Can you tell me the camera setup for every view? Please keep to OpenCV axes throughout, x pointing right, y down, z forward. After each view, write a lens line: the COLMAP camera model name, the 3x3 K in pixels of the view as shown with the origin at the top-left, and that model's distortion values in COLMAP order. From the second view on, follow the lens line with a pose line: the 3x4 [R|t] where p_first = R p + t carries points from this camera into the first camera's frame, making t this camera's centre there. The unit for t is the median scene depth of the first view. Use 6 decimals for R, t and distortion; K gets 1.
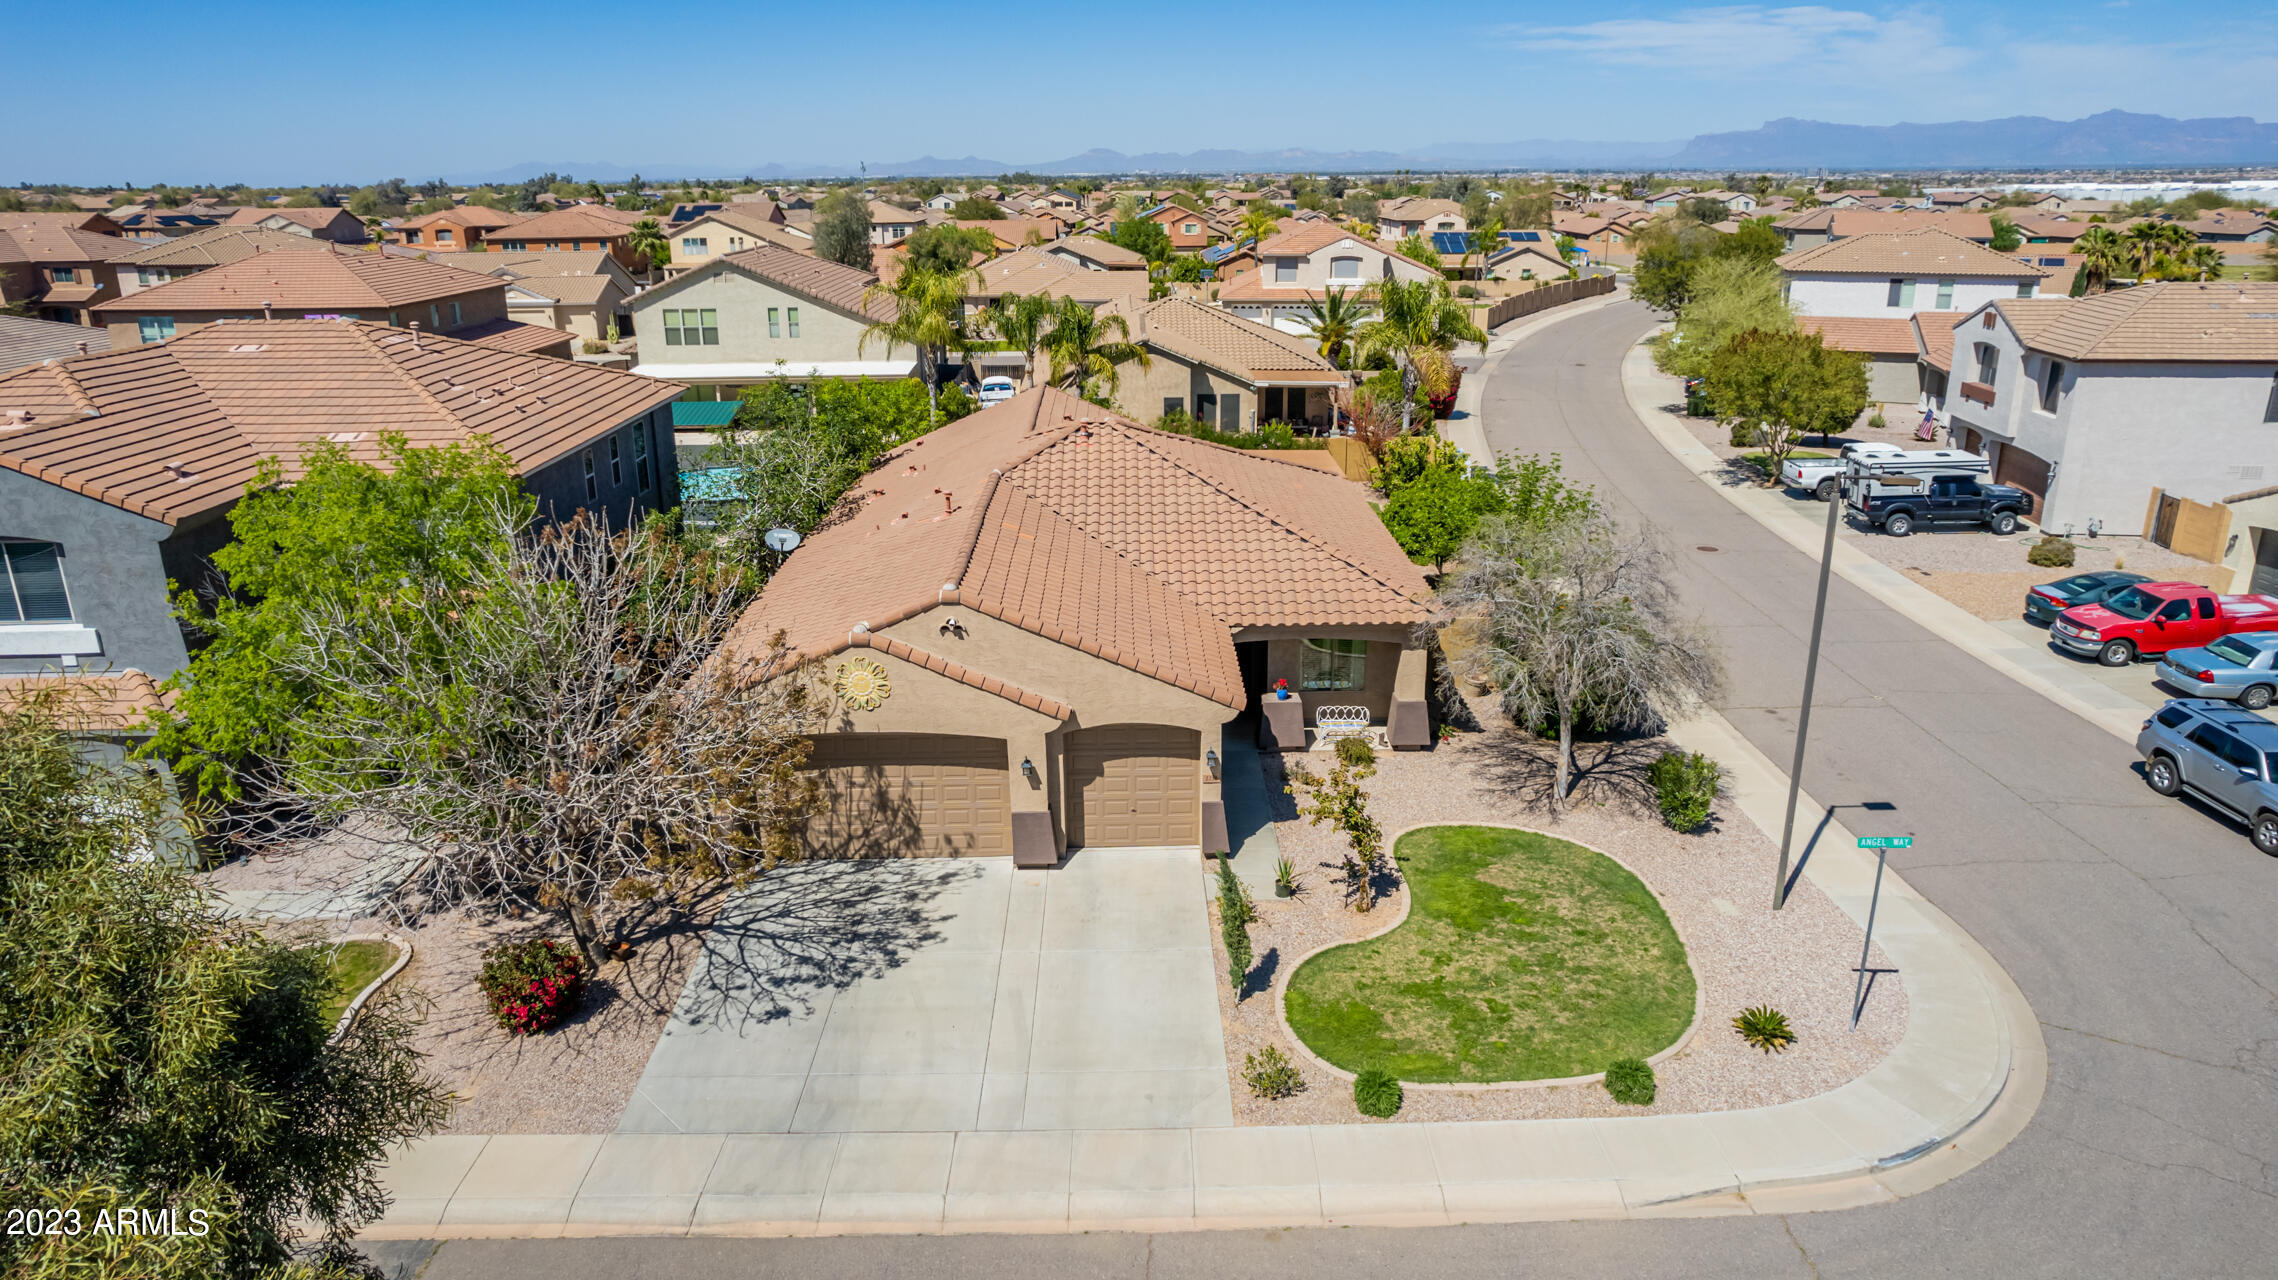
lens RADIAL K [[1456.3, 0, 1152.2], [0, 1456.3, 626.5], [0, 0, 1]] dist [-0.077292, 0.069342]
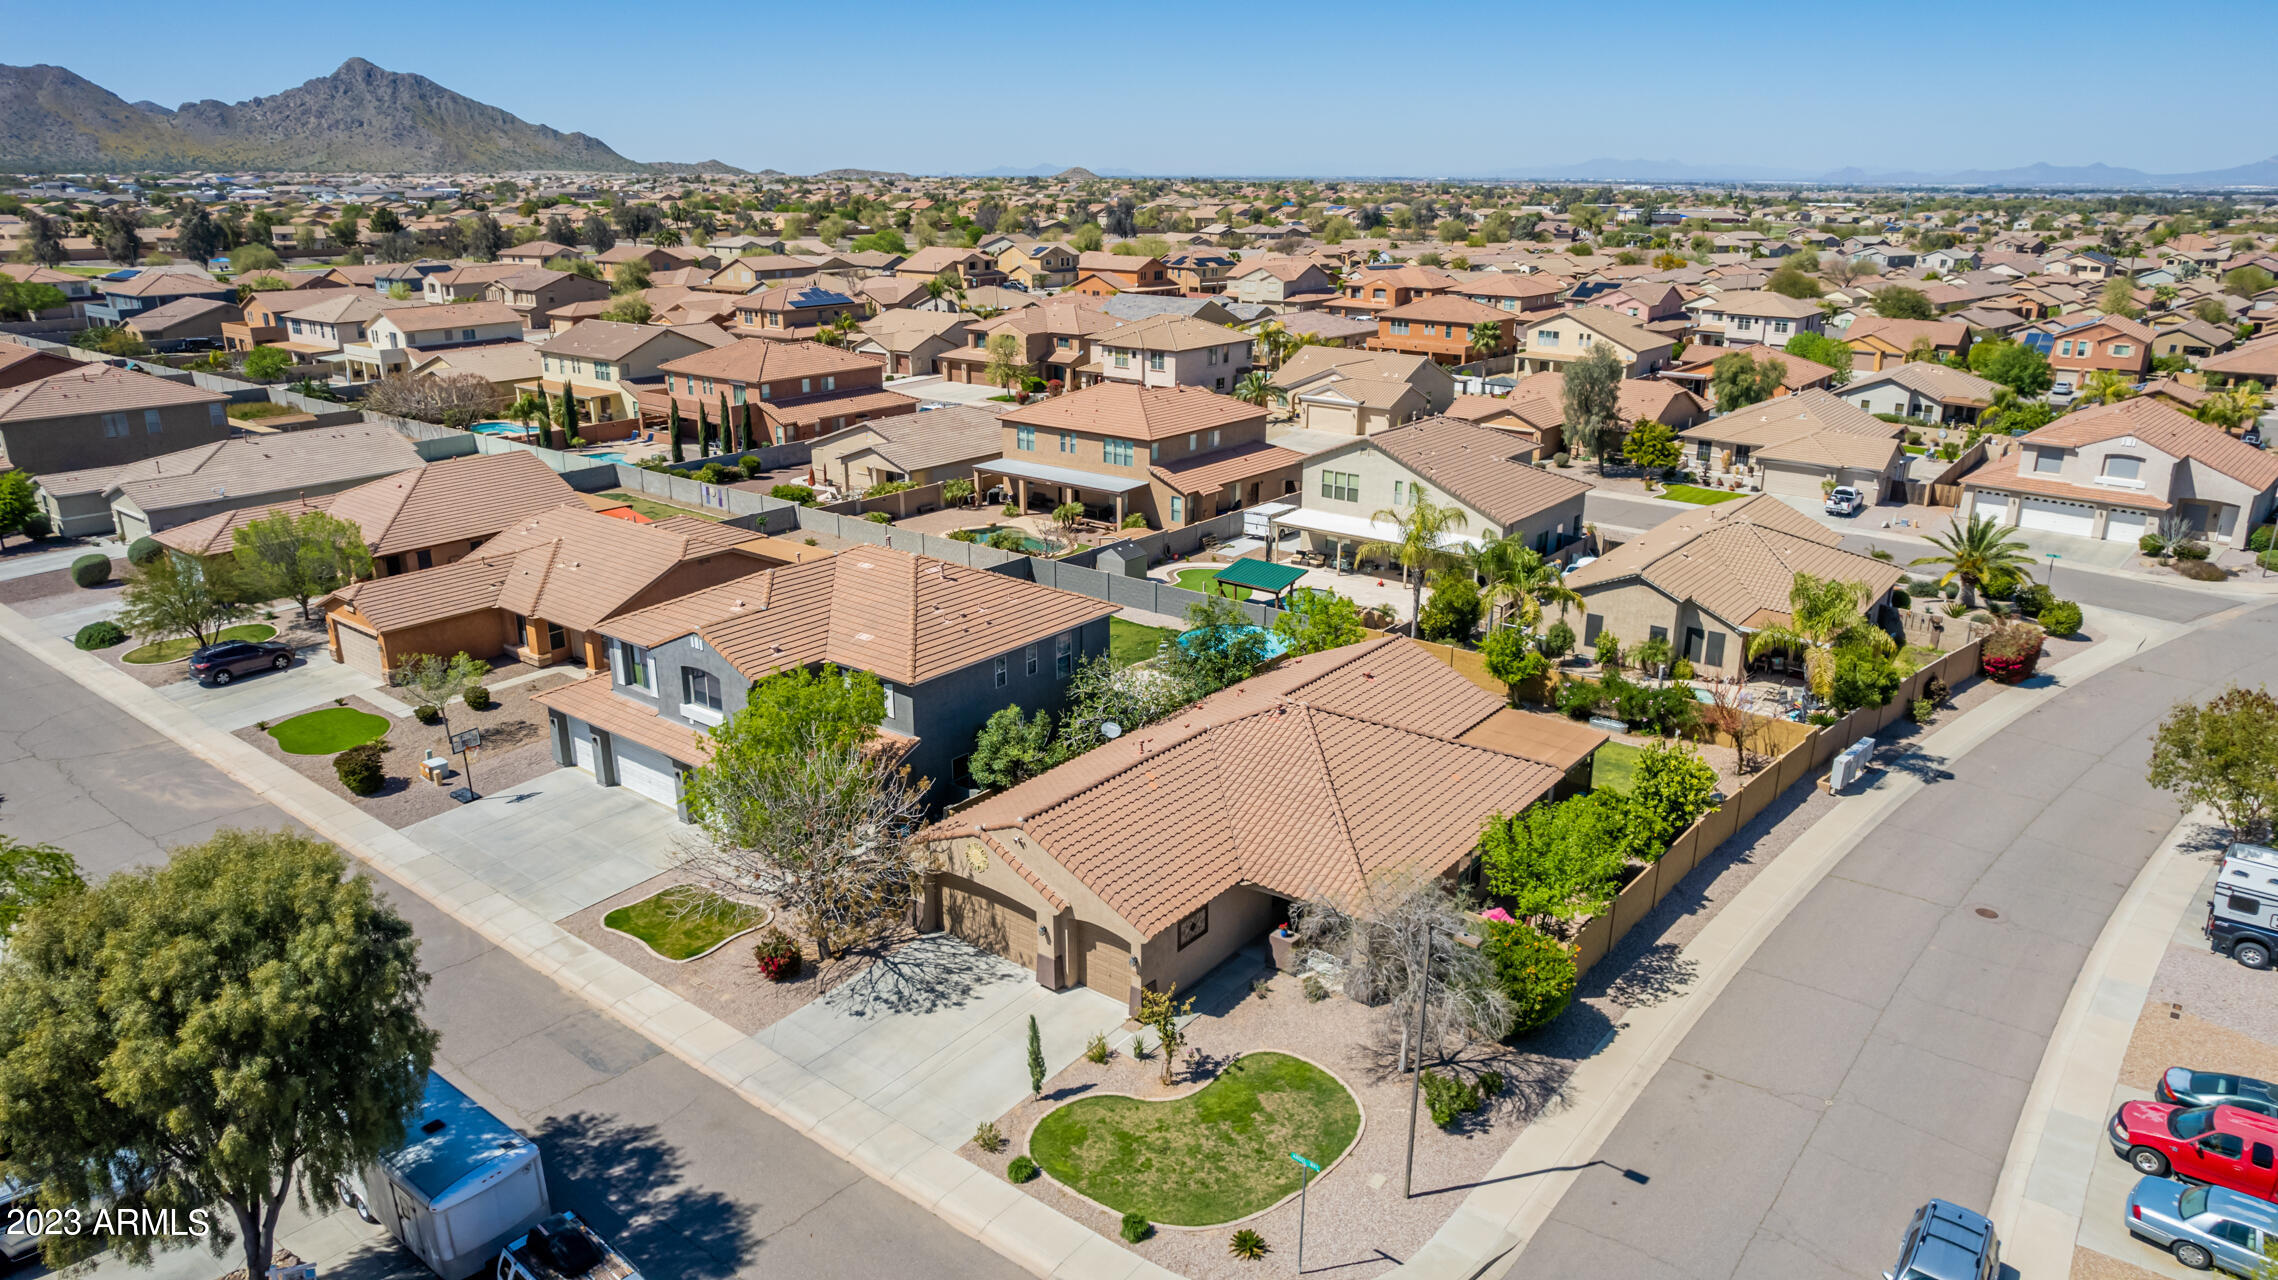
lens RADIAL K [[1456.3, 0, 1148.4], [0, 1456.3, 630.9], [0, 0, 1]] dist [-0.077292, 0.069342]
pose [[0.775549, 0.201821, -0.598157, 0.842513], [-0.199855, 0.977278, 0.070613, -0.346002], [0.598817, 0.064781, 0.798262, -0.280657]]
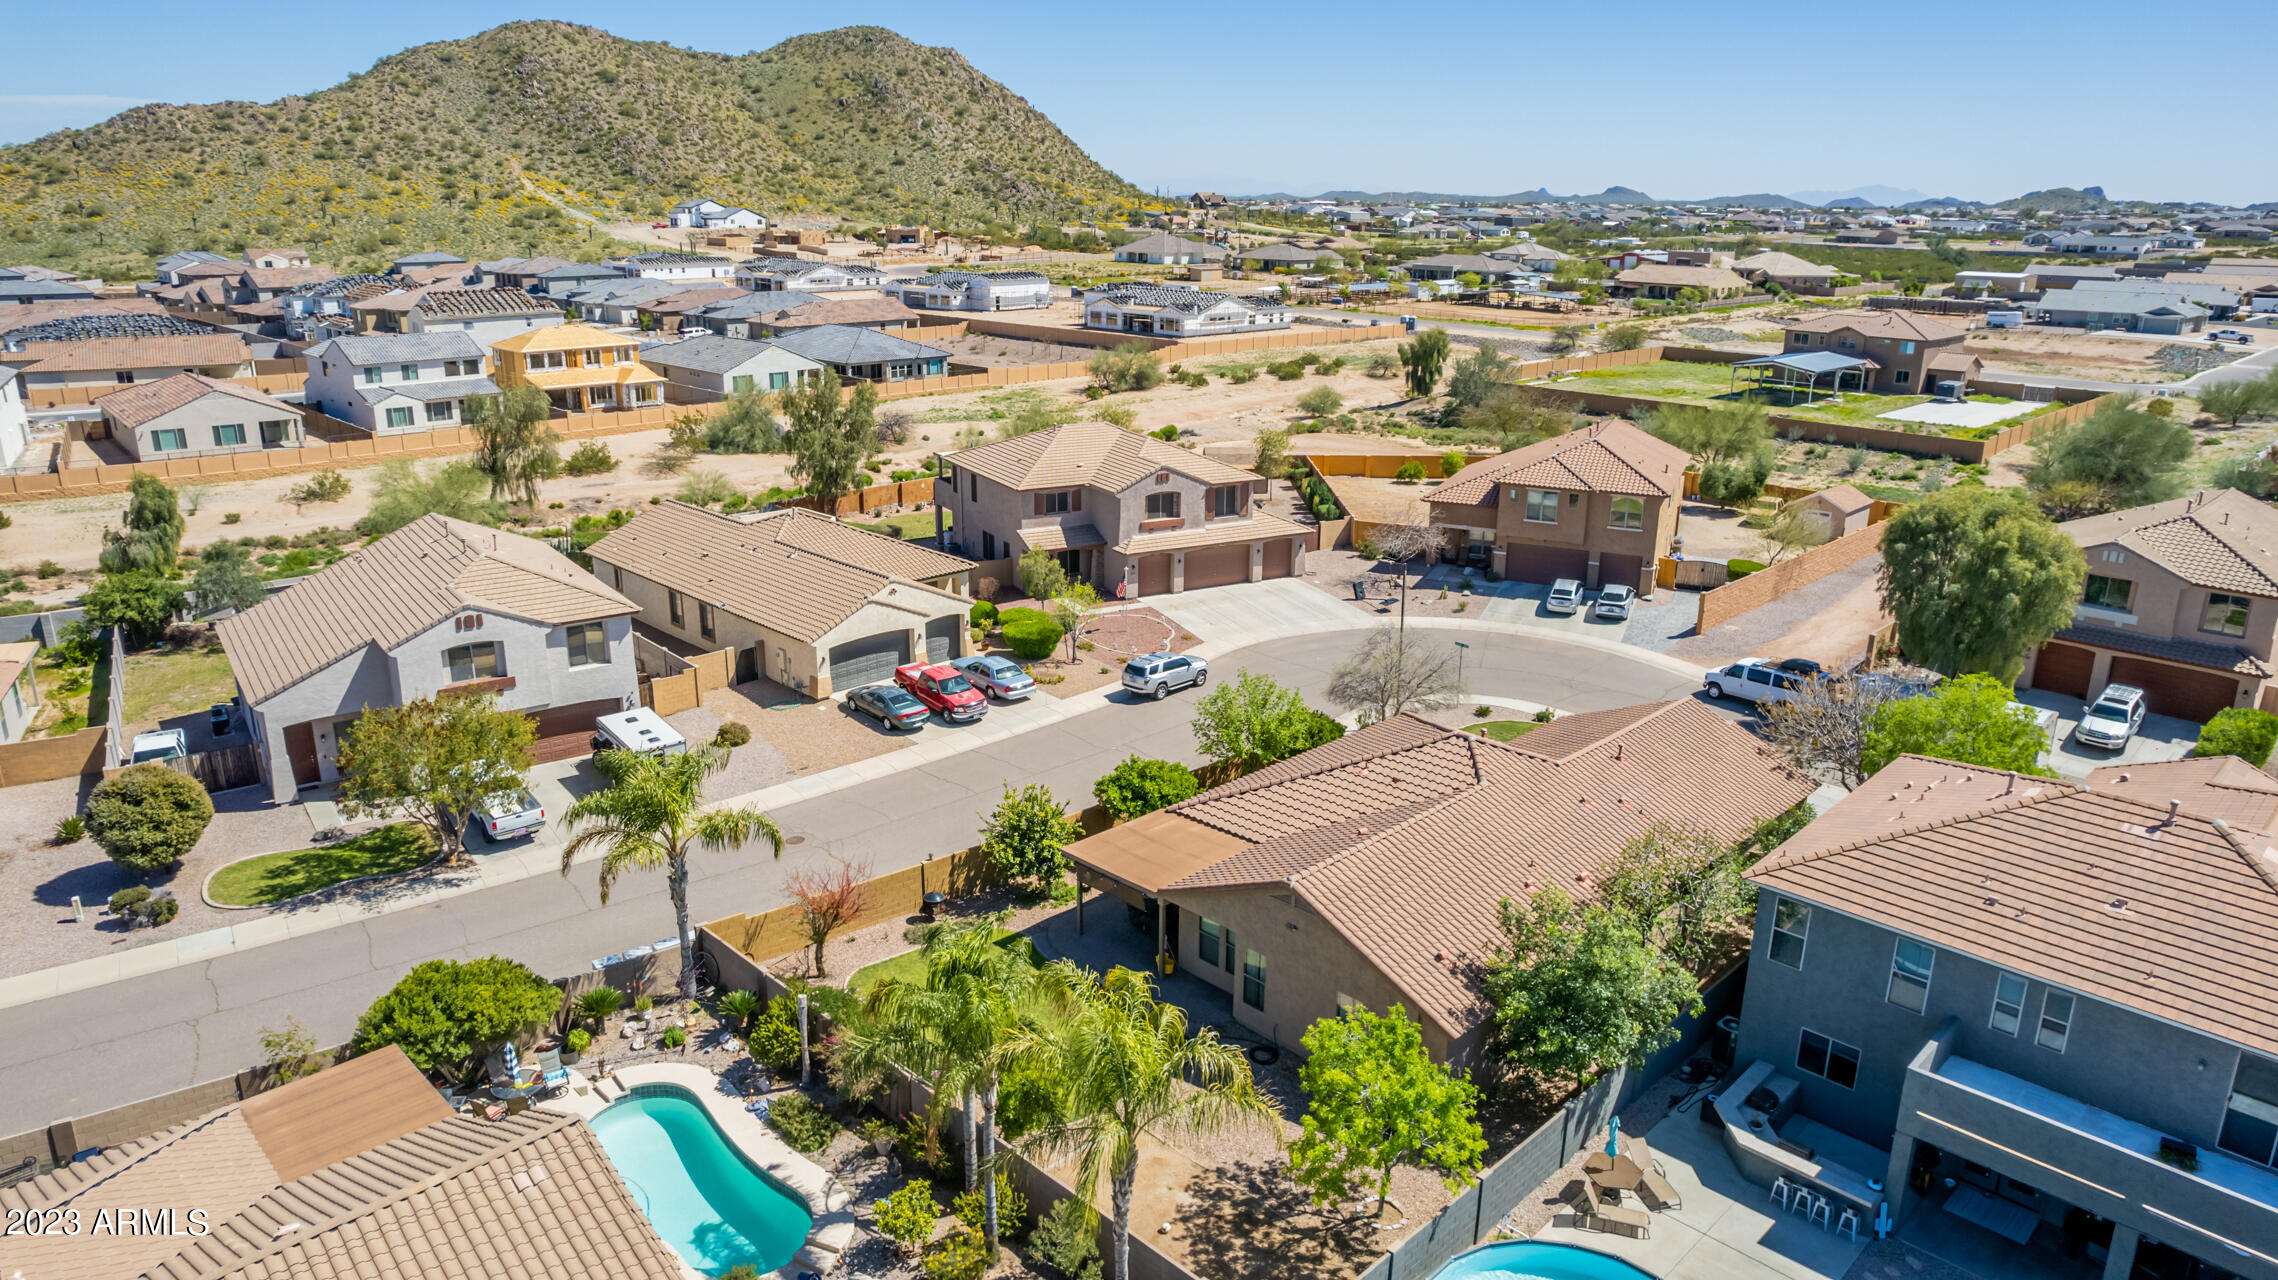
lens RADIAL K [[1456.3, 0, 1146.8], [0, 1456.3, 621.5], [0, 0, 1]] dist [-0.077292, 0.069342]
pose [[-0.686883, -0.205027, 0.697249, -0.917373], [0.214860, 0.859211, 0.464318, -1.121833], [-0.694282, 0.468743, -0.546125, 2.310487]]
